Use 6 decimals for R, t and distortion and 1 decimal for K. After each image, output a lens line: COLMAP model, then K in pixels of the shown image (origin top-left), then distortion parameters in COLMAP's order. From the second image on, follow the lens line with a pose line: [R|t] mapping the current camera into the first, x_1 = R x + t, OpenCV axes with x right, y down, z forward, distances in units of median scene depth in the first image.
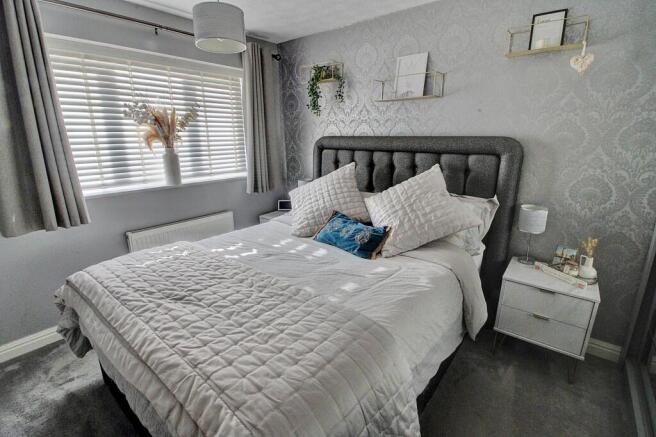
lens RADIAL K [[309.7, 0, 328.0], [0, 309.7, 218.5], [0, 0, 1]] dist [-0.000084, -0.000076]
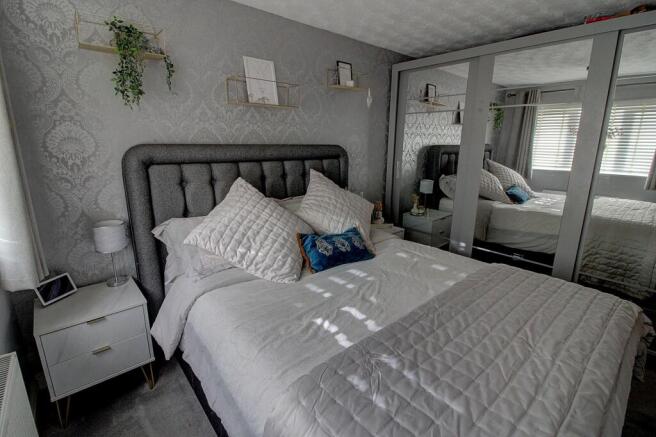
lens RADIAL K [[305.7, 0, 328.0], [0, 305.7, 218.5], [0, 0, 1]] dist [0.001282, 0.000155]
pose [[0.178479, -0.231100, 0.956420, -0.756623], [0.254990, 0.949683, 0.181888, -0.197506], [-0.950329, 0.211414, 0.228426, 0.752275]]
